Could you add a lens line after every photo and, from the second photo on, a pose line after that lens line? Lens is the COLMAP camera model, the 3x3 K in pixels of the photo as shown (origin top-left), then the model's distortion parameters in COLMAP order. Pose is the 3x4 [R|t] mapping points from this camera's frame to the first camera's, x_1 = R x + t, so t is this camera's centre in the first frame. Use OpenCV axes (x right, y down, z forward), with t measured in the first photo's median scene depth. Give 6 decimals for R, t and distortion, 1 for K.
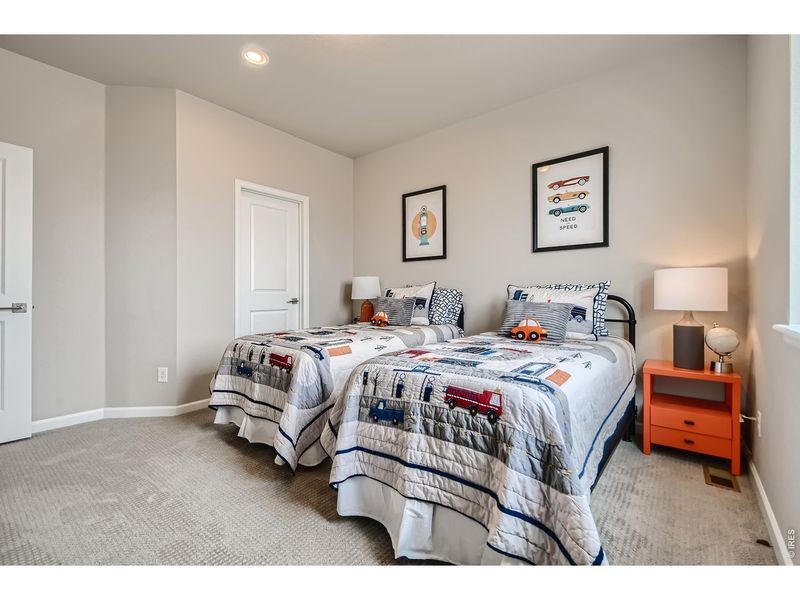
lens RADIAL K [[363.4, 0, 400.9], [0, 363.4, 297.6], [0, 0, 1]] dist [-0.027510, -0.000190]
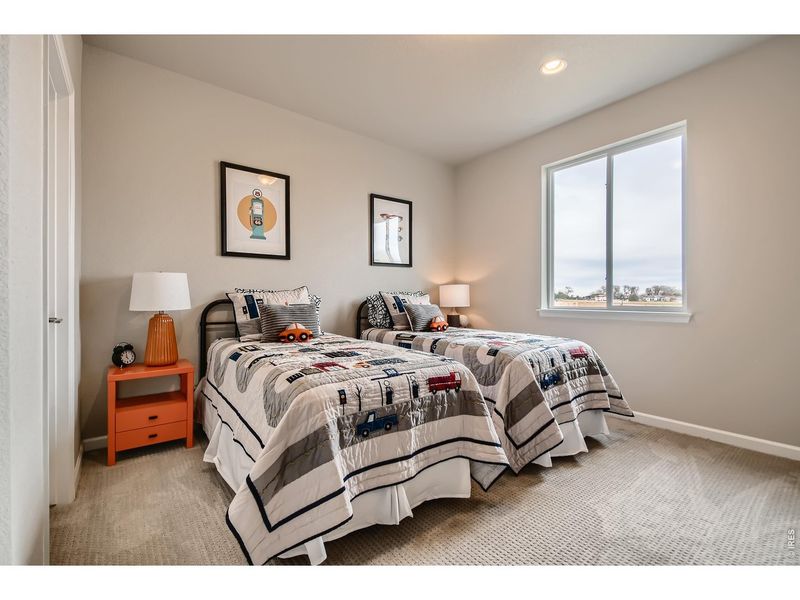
lens RADIAL K [[344.6, 0, 401.4], [0, 344.6, 304.1], [0, 0, 1]] dist [0.014251, -0.000014]
pose [[0.211537, -0.018896, 0.977187, -0.627590], [0.011404, 0.999793, 0.016865, -0.007622], [-0.977304, 0.007576, 0.211708, 0.528781]]
